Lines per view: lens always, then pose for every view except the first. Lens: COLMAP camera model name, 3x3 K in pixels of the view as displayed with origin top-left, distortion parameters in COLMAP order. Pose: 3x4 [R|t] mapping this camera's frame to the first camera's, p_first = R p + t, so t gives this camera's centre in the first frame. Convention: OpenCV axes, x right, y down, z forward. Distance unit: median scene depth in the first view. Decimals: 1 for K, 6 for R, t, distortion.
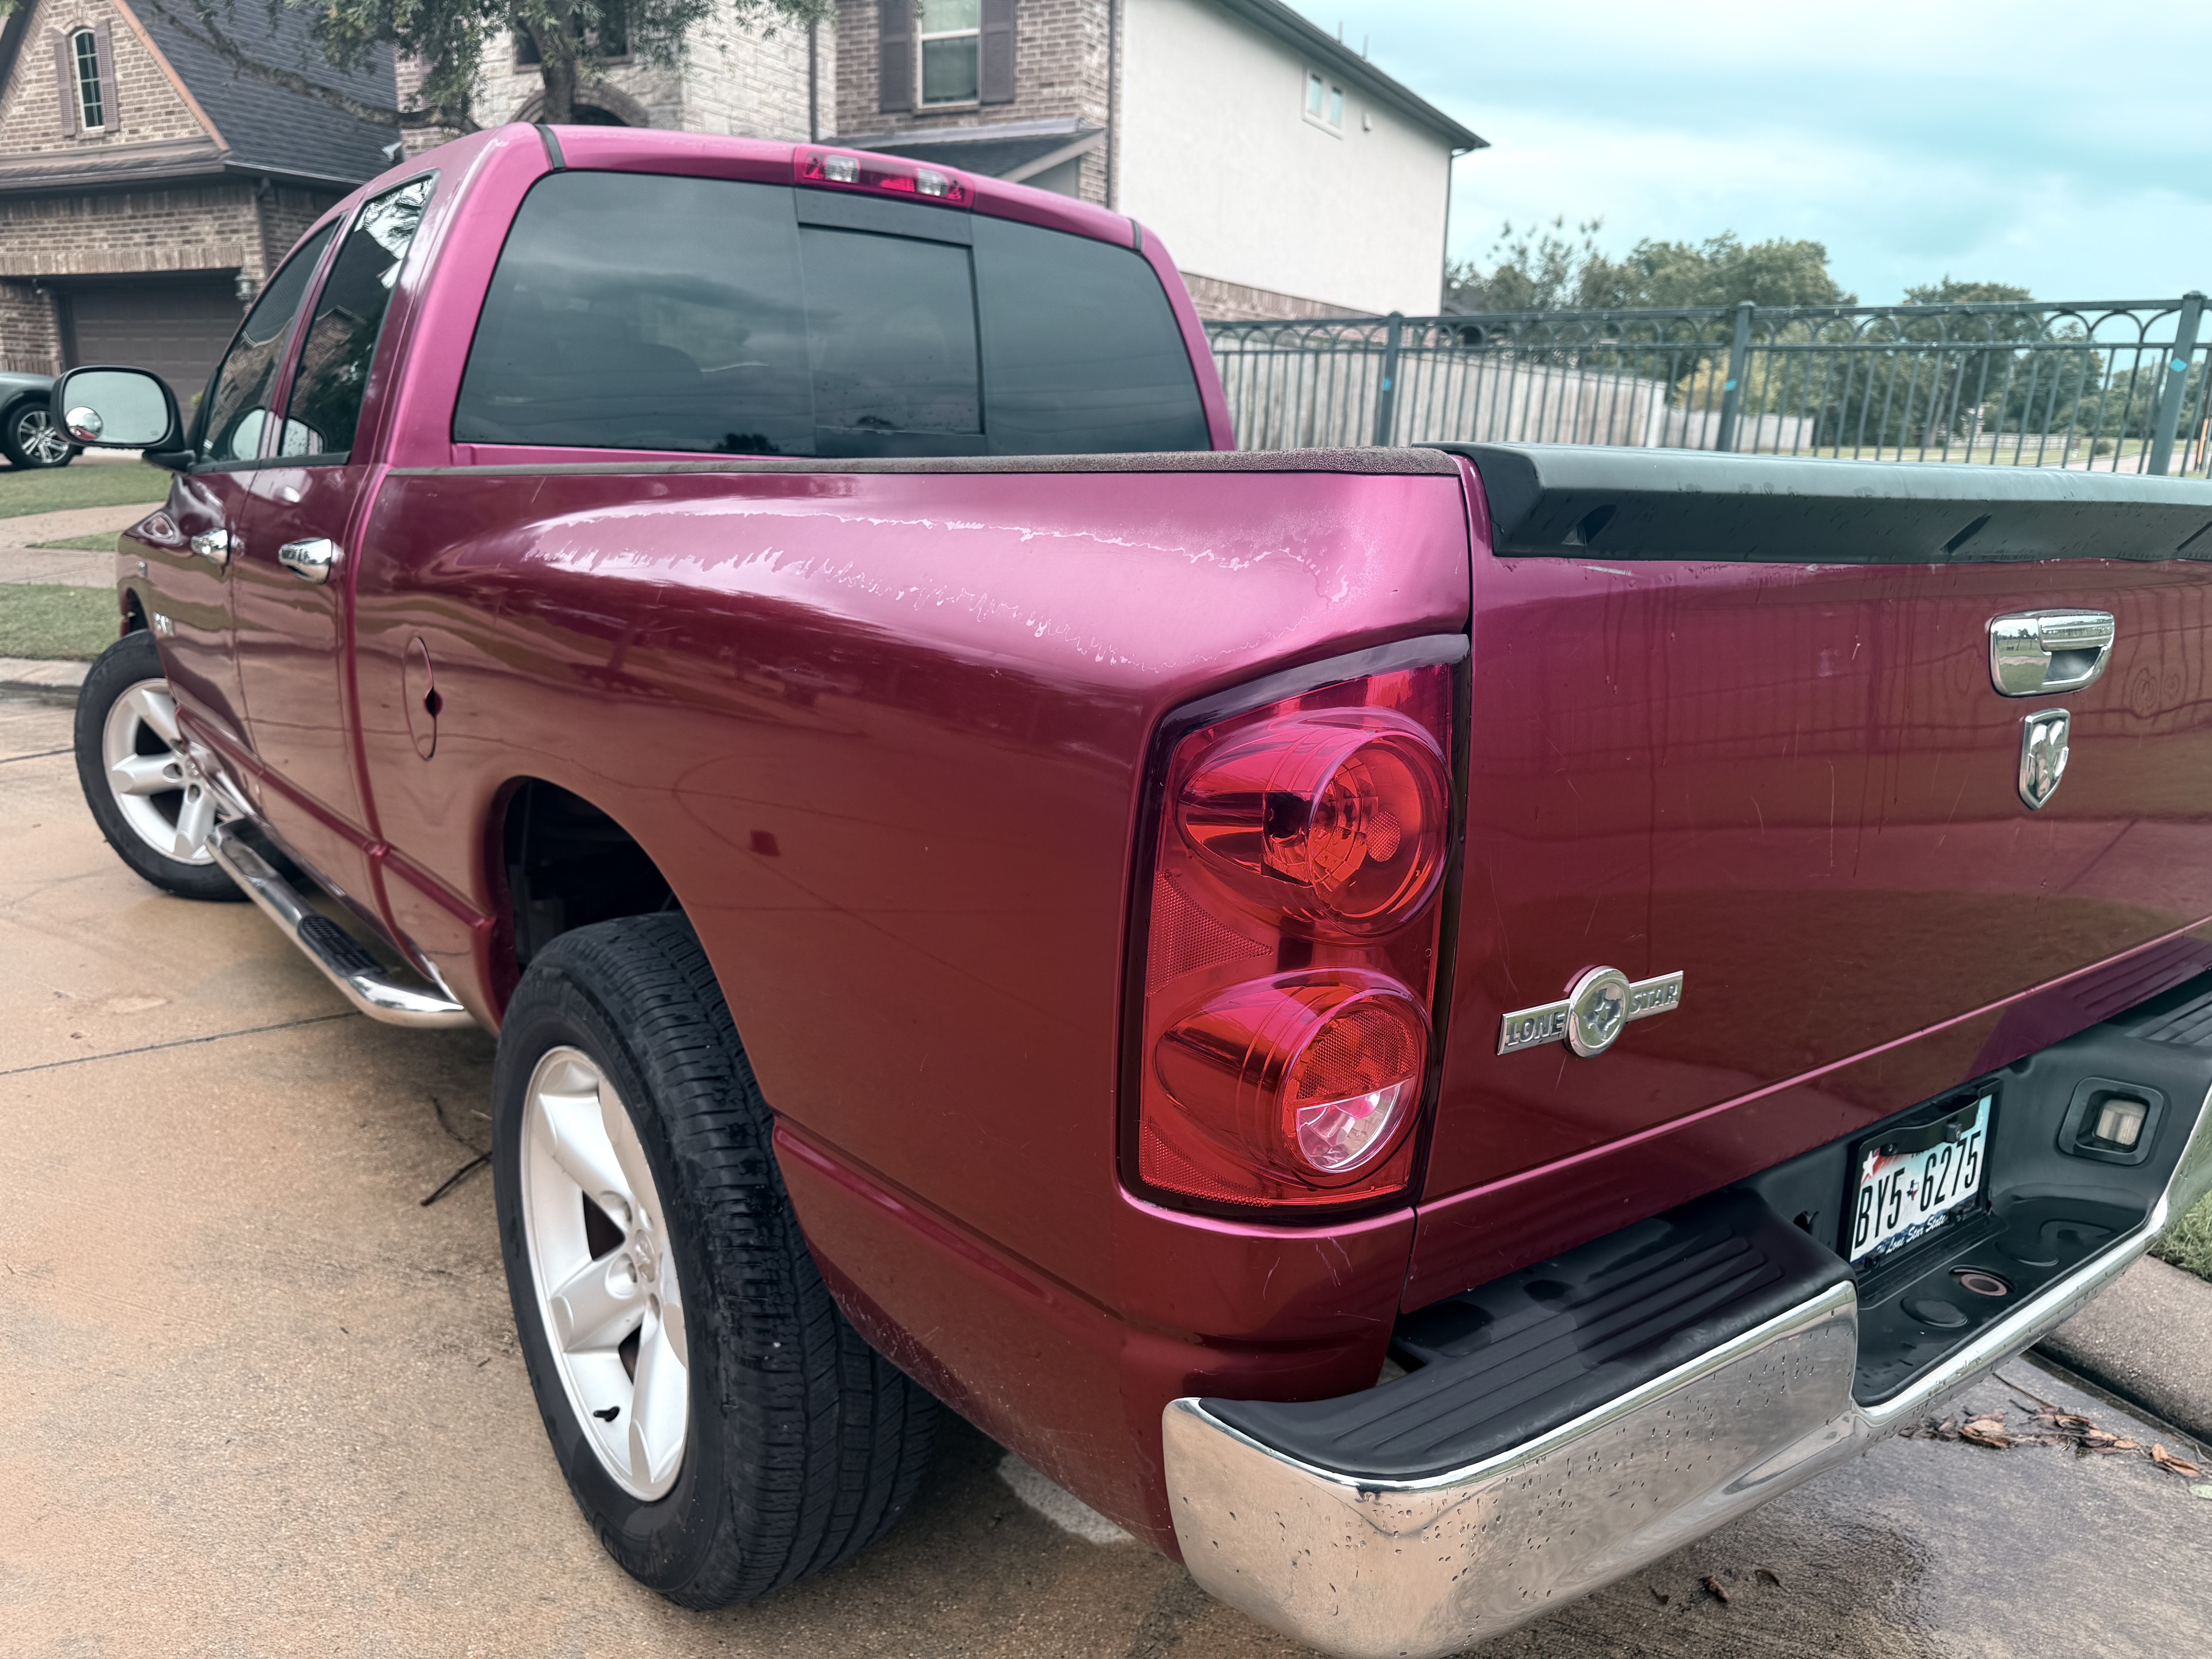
lens RADIAL K [[1551.6, 0, 1115.1], [0, 1551.6, 820.5], [0, 0, 1]] dist [0.028985, -0.037456]
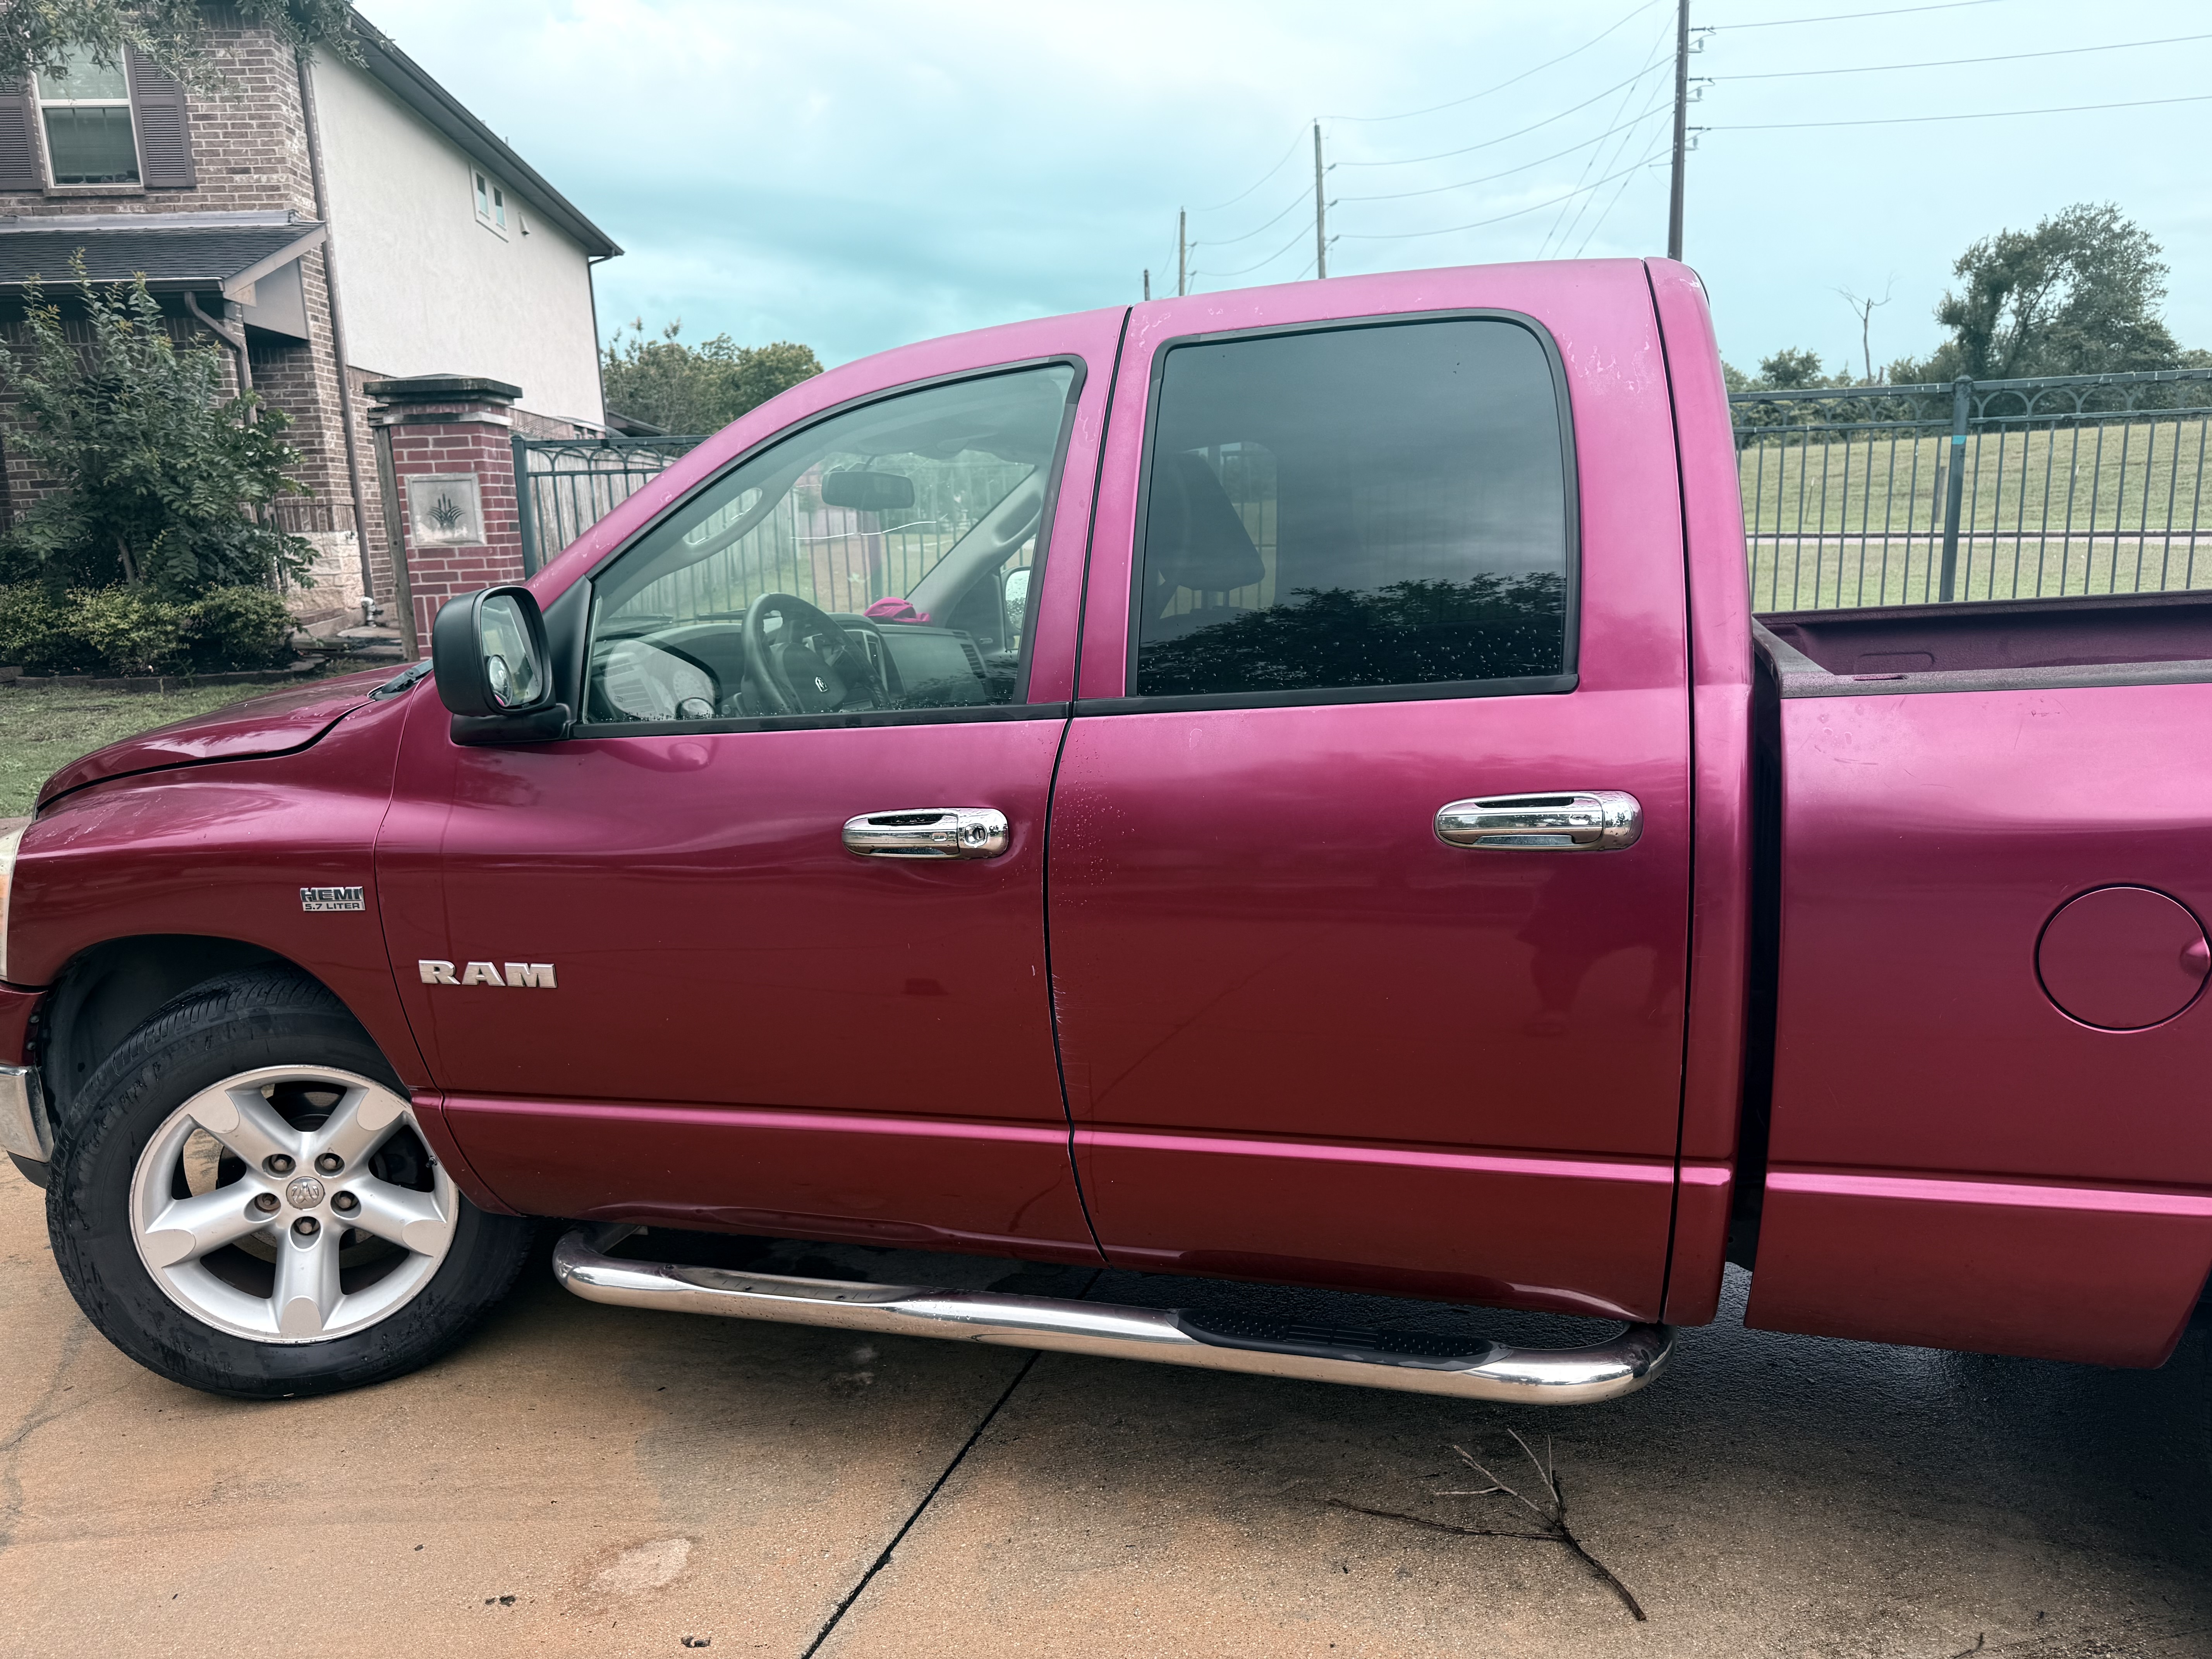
lens RADIAL K [[1551.6, 0, 1105.5], [0, 1551.6, 837.6], [0, 0, 1]] dist [0.028985, -0.037456]
pose [[0.835397, -0.159422, 0.526019, -0.152763], [0.184610, 0.982801, 0.004671, -0.029850], [-0.517717, 0.093206, 0.850460, 0.062881]]
